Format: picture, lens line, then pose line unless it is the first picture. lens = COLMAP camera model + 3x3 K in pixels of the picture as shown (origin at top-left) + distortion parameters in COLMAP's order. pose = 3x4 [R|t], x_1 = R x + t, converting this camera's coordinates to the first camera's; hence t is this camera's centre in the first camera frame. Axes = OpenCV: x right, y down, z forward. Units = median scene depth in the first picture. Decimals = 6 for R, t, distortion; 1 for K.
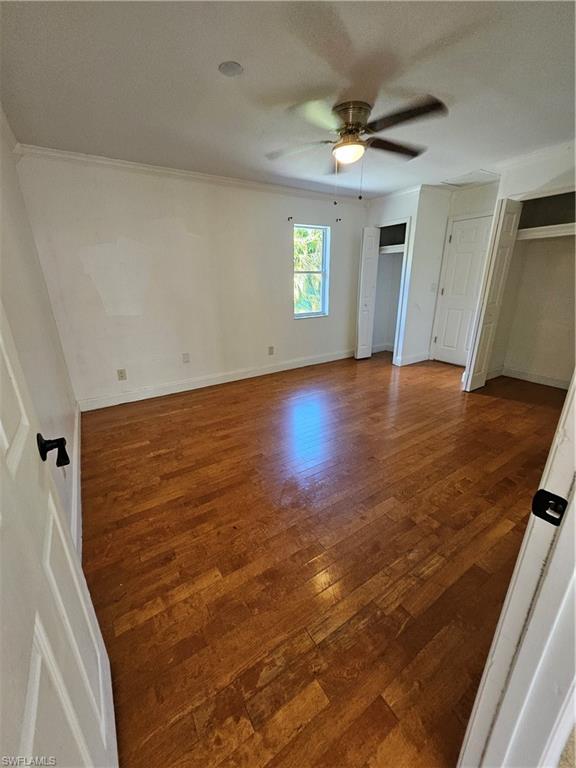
lens RADIAL K [[301.5, 0, 284.1], [0, 301.5, 383.8], [0, 0, 1]] dist [0.002535, 0.000081]
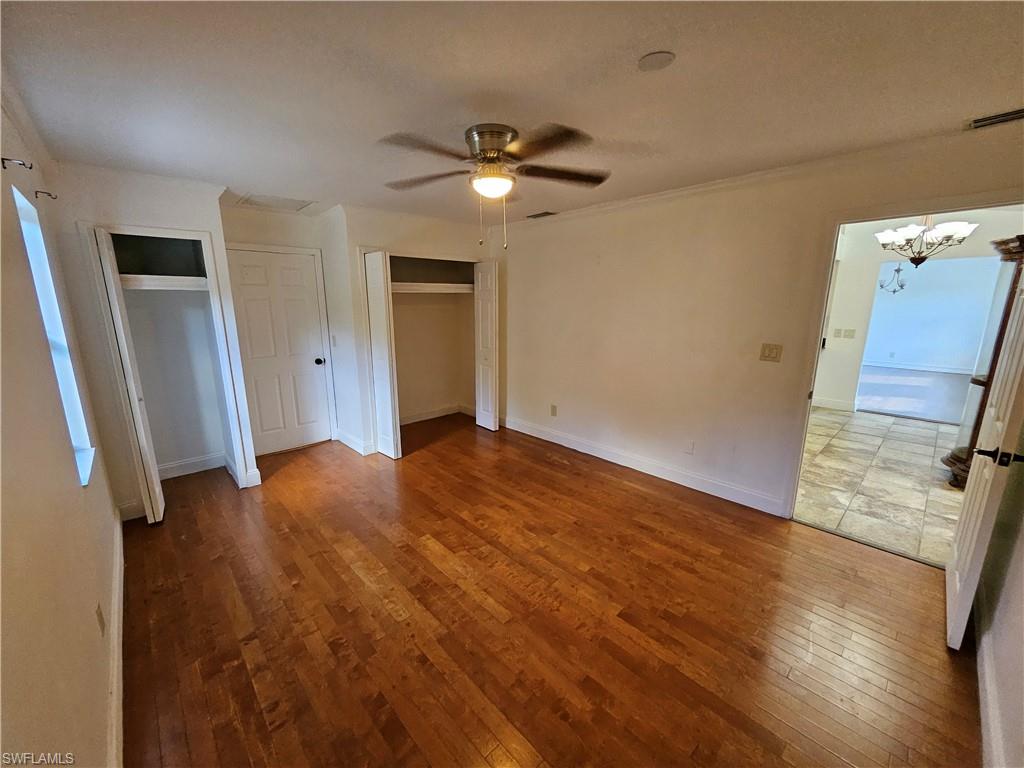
lens RADIAL K [[402.0, 0, 503.9], [0, 402.0, 384.0], [0, 0, 1]] dist [0.002535, 0.000081]
pose [[-0.181757, -0.171542, 0.968265, -0.540440], [0.321138, 0.920322, 0.223331, -0.341292], [-0.929427, 0.351539, -0.112186, 0.798007]]
